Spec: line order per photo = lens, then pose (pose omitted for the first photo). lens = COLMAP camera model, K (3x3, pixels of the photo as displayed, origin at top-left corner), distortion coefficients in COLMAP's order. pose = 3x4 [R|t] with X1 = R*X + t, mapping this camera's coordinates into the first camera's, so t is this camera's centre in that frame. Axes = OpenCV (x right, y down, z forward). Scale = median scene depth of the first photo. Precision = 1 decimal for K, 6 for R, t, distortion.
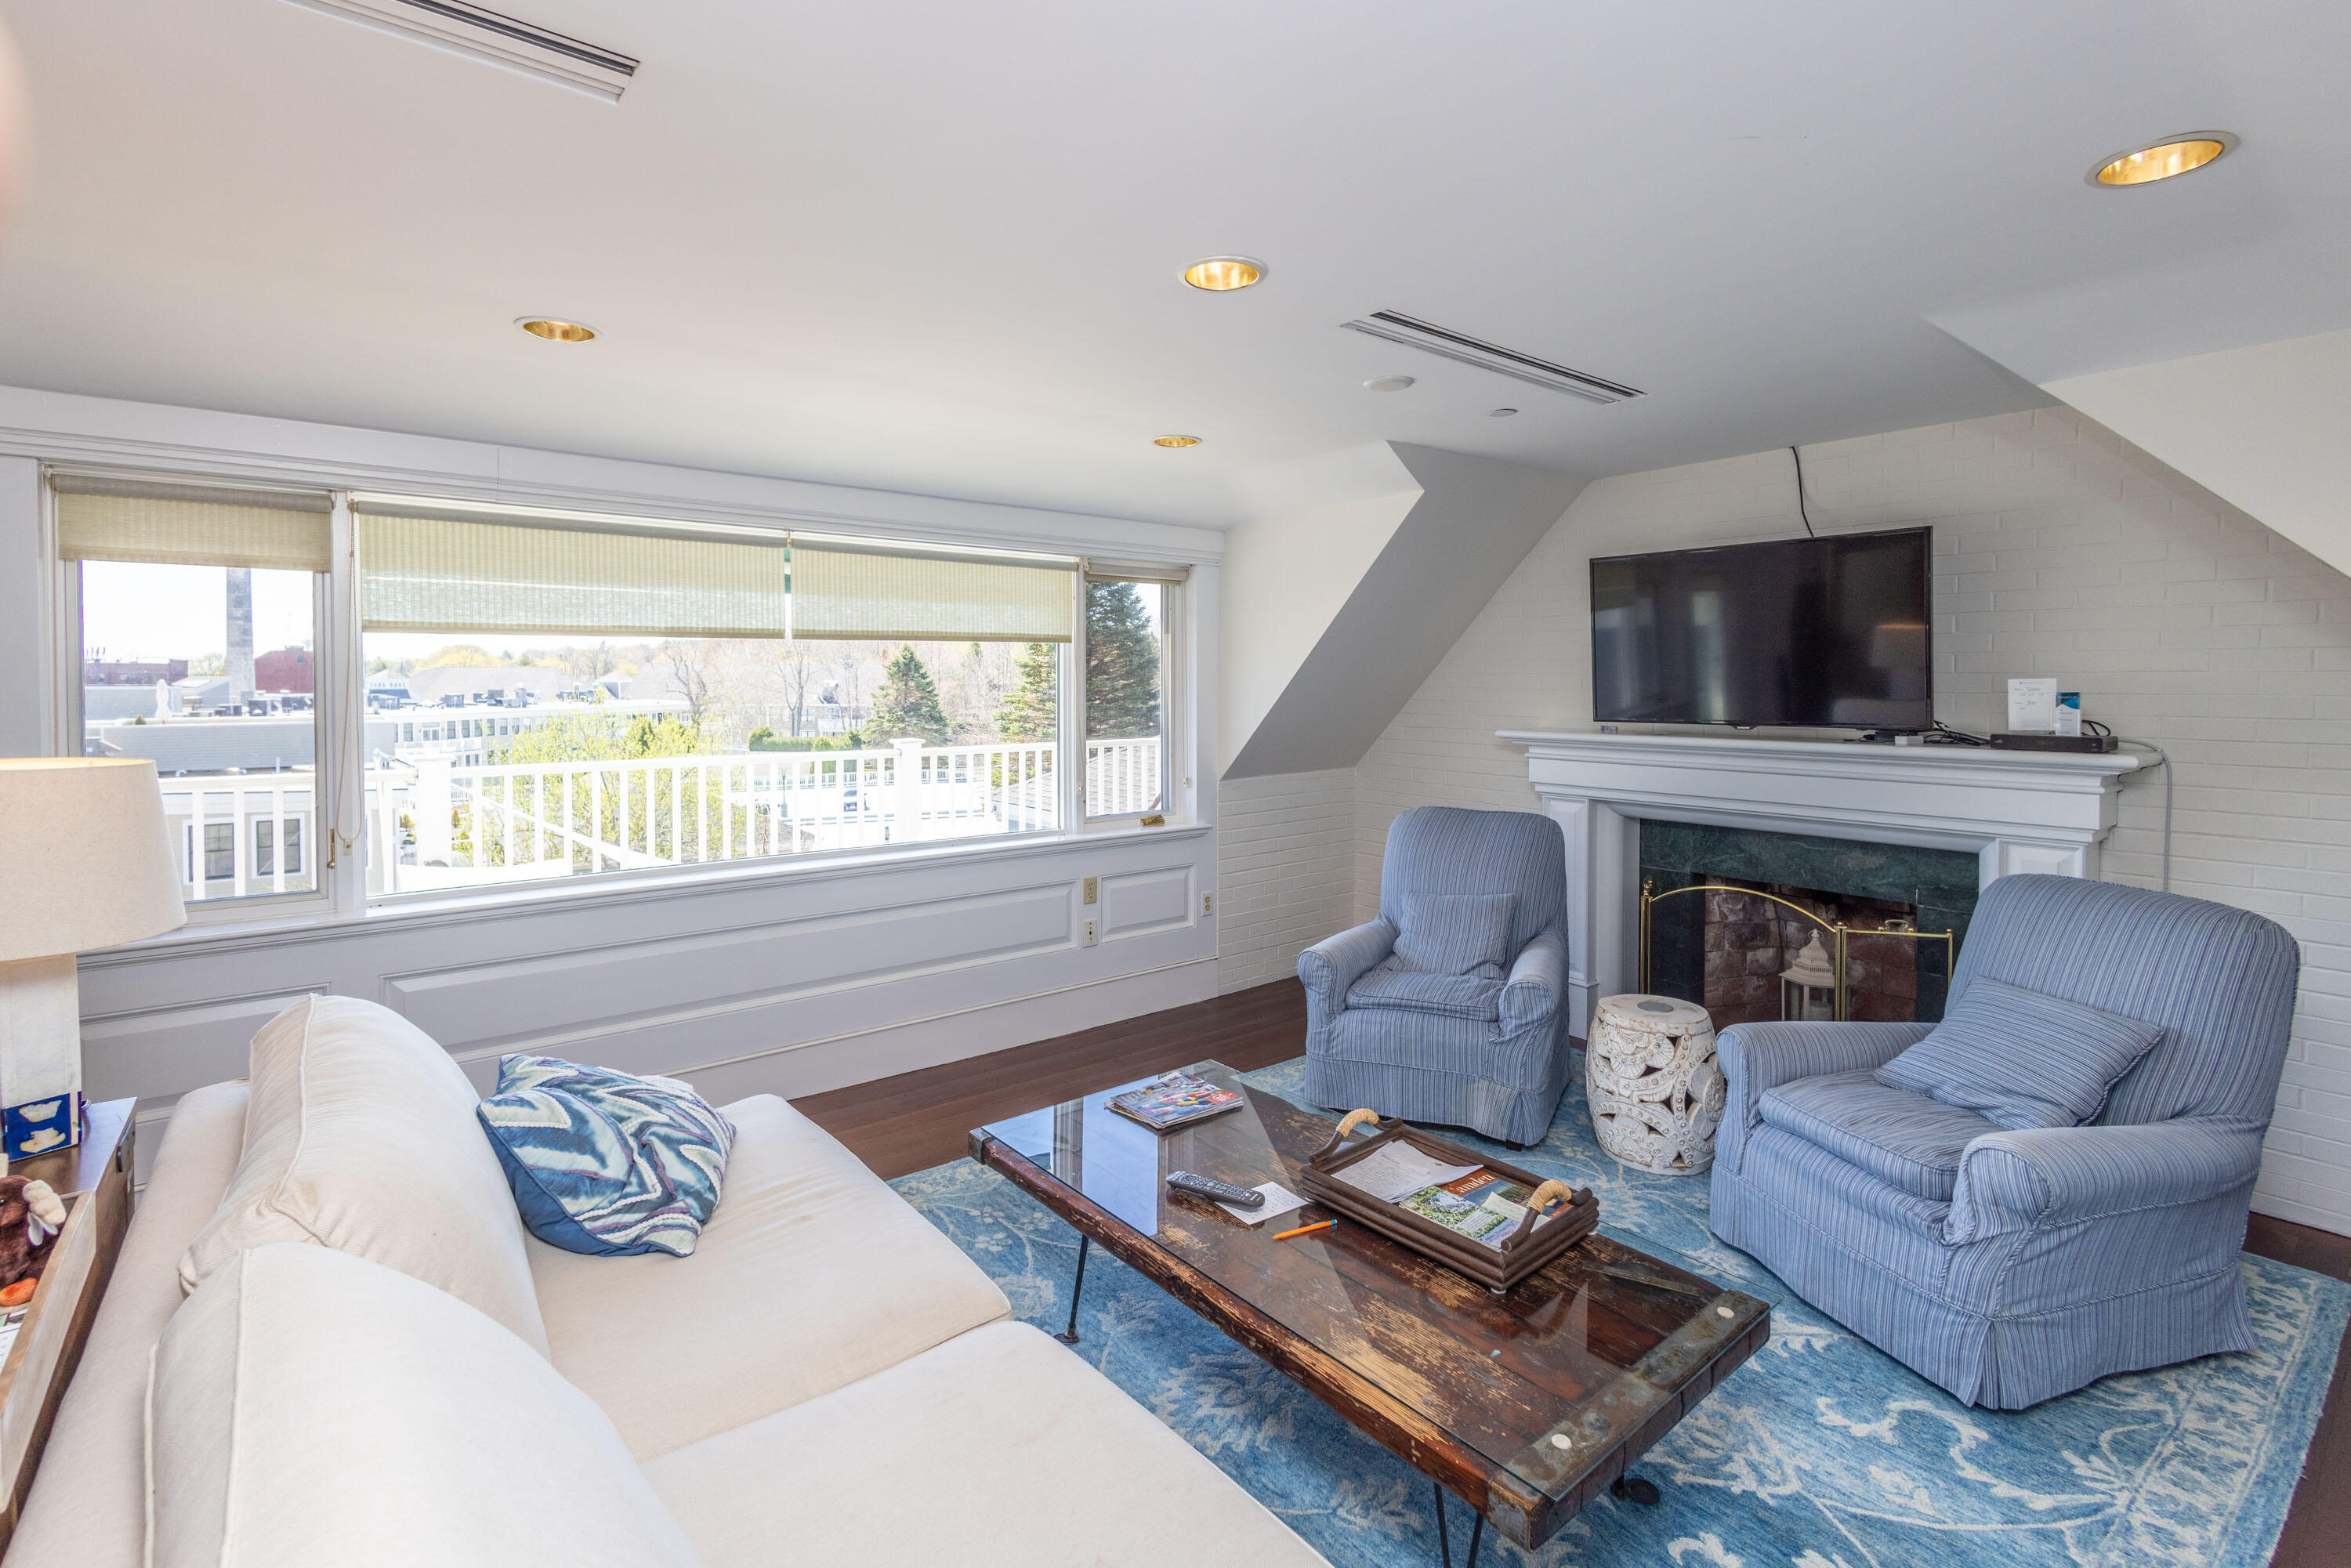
lens RADIAL K [[1060.4, 0, 1166.8], [0, 1060.4, 695.1], [0, 0, 1]] dist [0.004122, 0.000002]
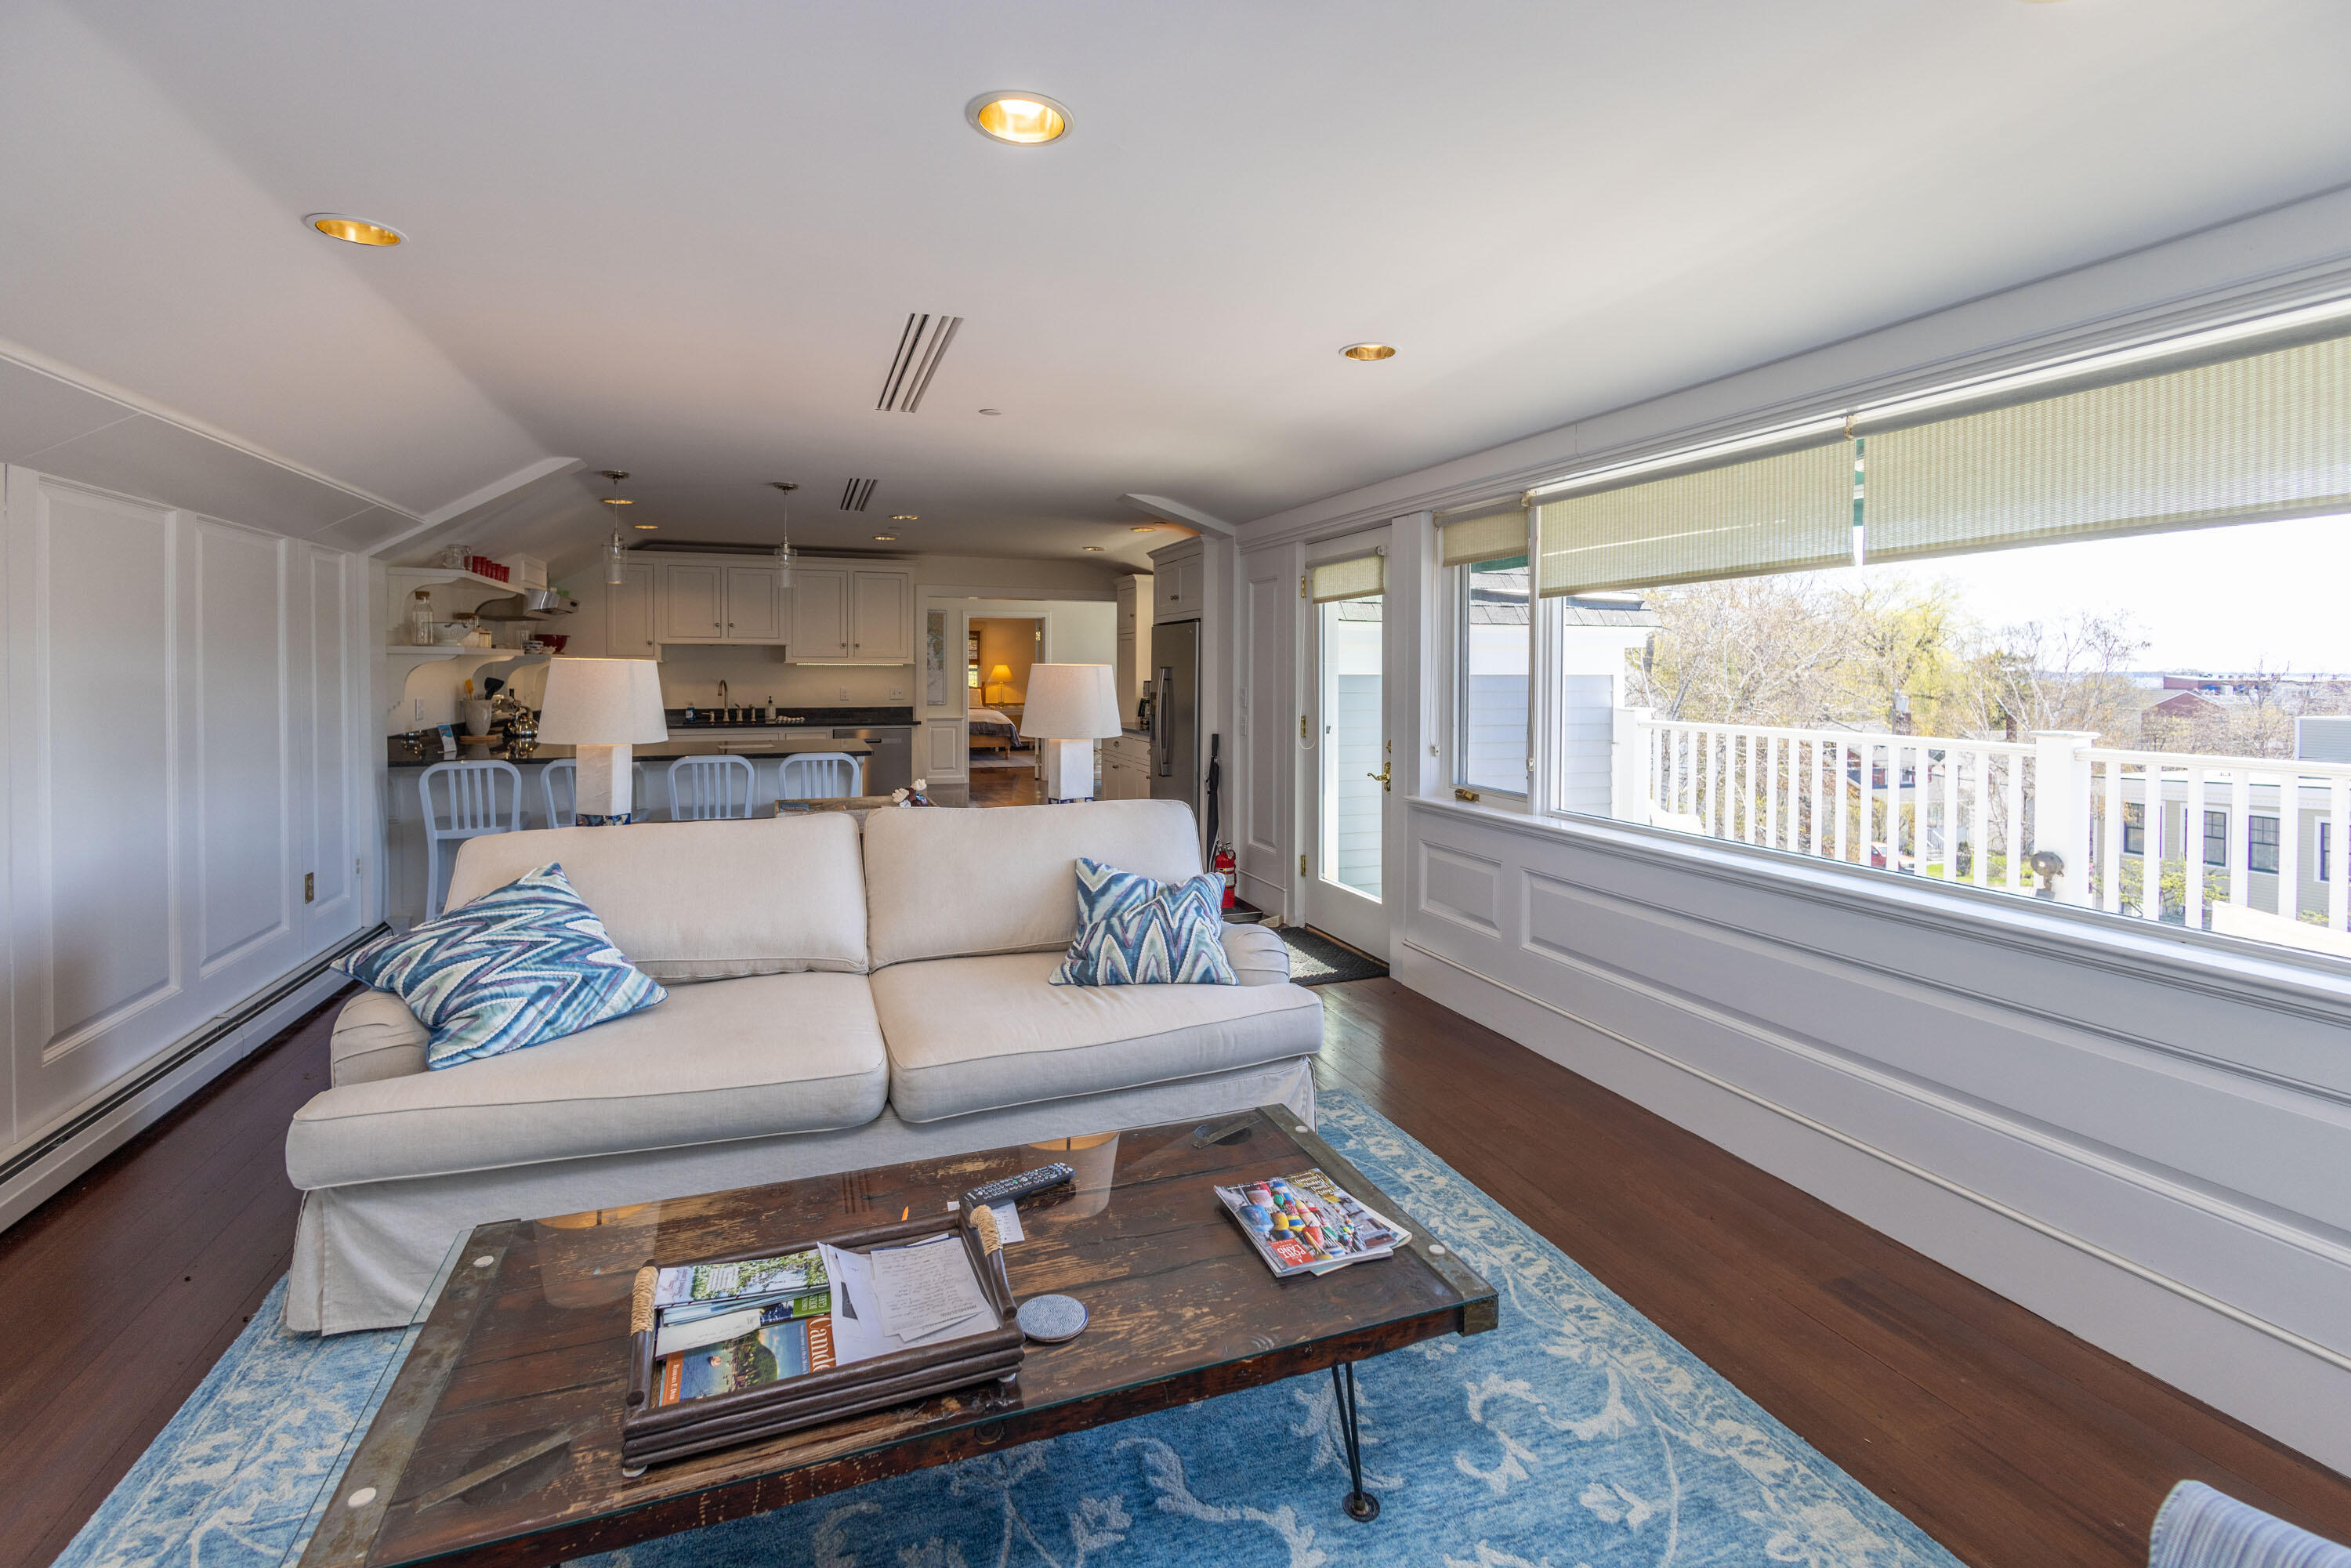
lens RADIAL K [[1048.6, 0, 1168.7], [0, 1048.6, 686.9], [0, 0, 1]] dist [0.003671, 0.000203]
pose [[-0.310552, 0.013418, -0.950462, 0.543274], [-0.019793, 0.999592, 0.020579, 0.028285], [0.950350, 0.025203, -0.310160, 0.918753]]
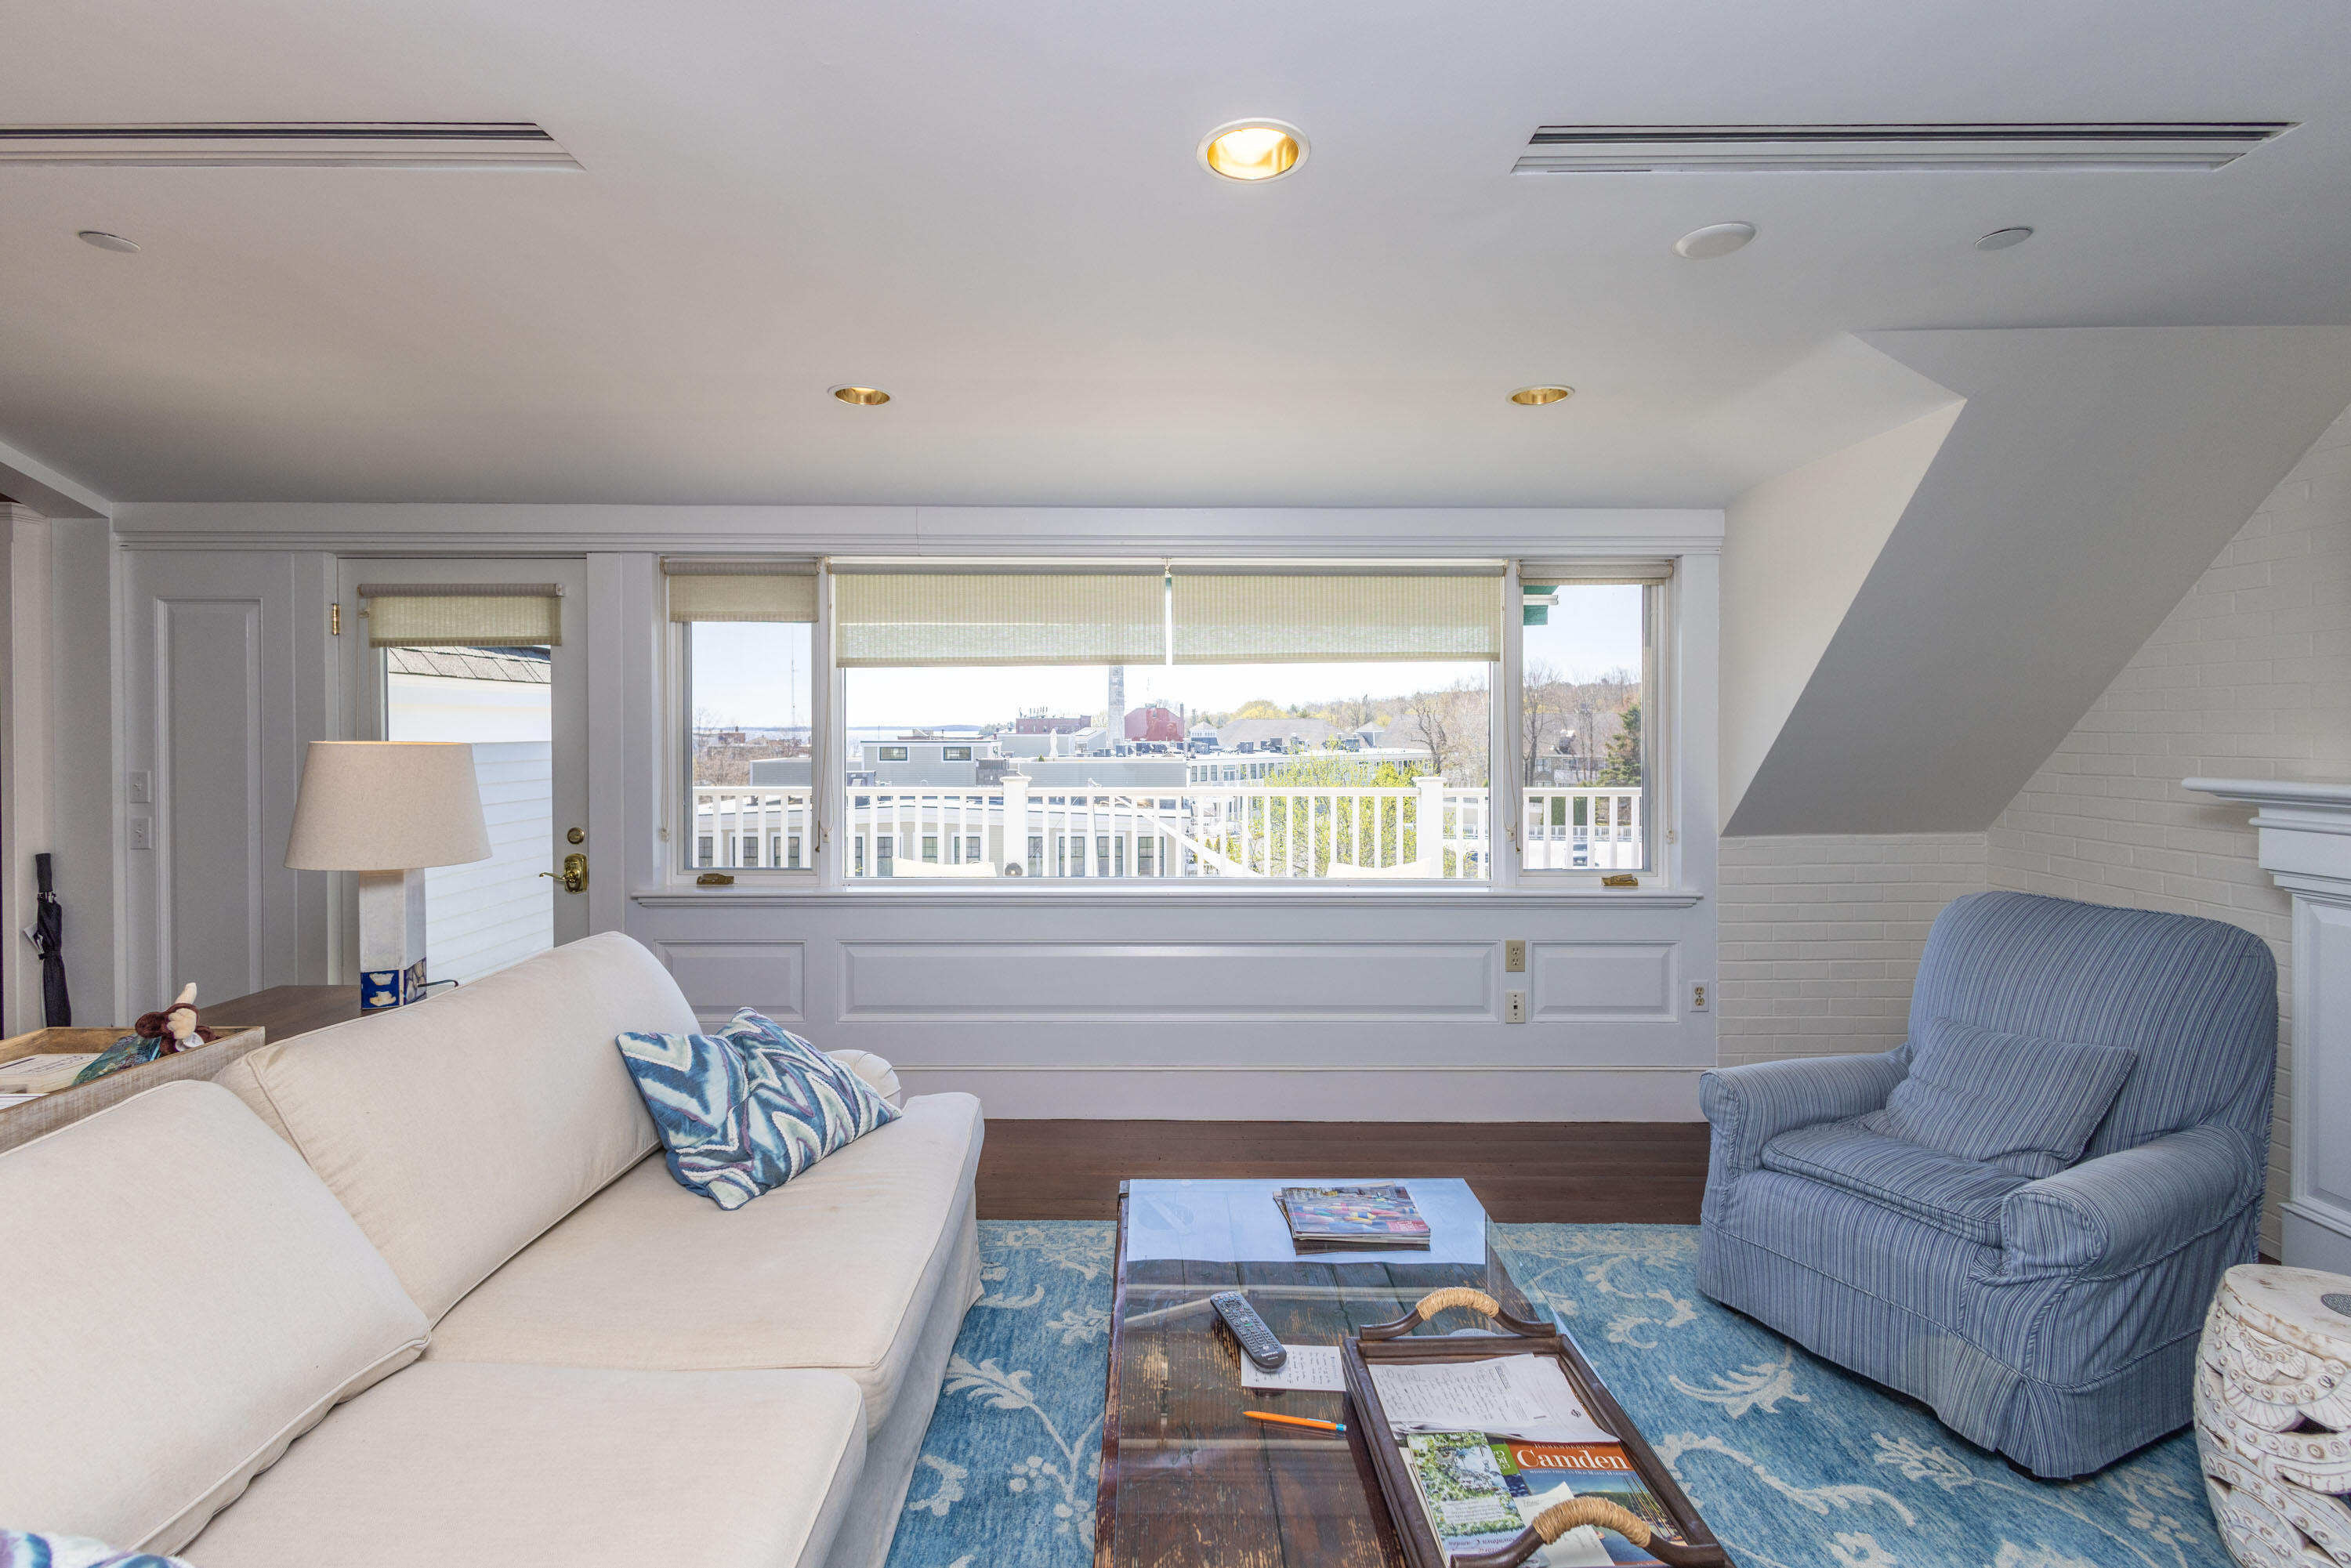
lens RADIAL K [[1070.2, 0, 1166.9], [0, 1070.2, 734.1], [0, 0, 1]] dist [0.006249, -0.000934]
pose [[0.785238, 0.002118, -0.619191, 0.325344], [-0.008690, 0.999933, -0.007601, 0.024870], [0.619134, 0.011349, 0.785204, 0.229653]]
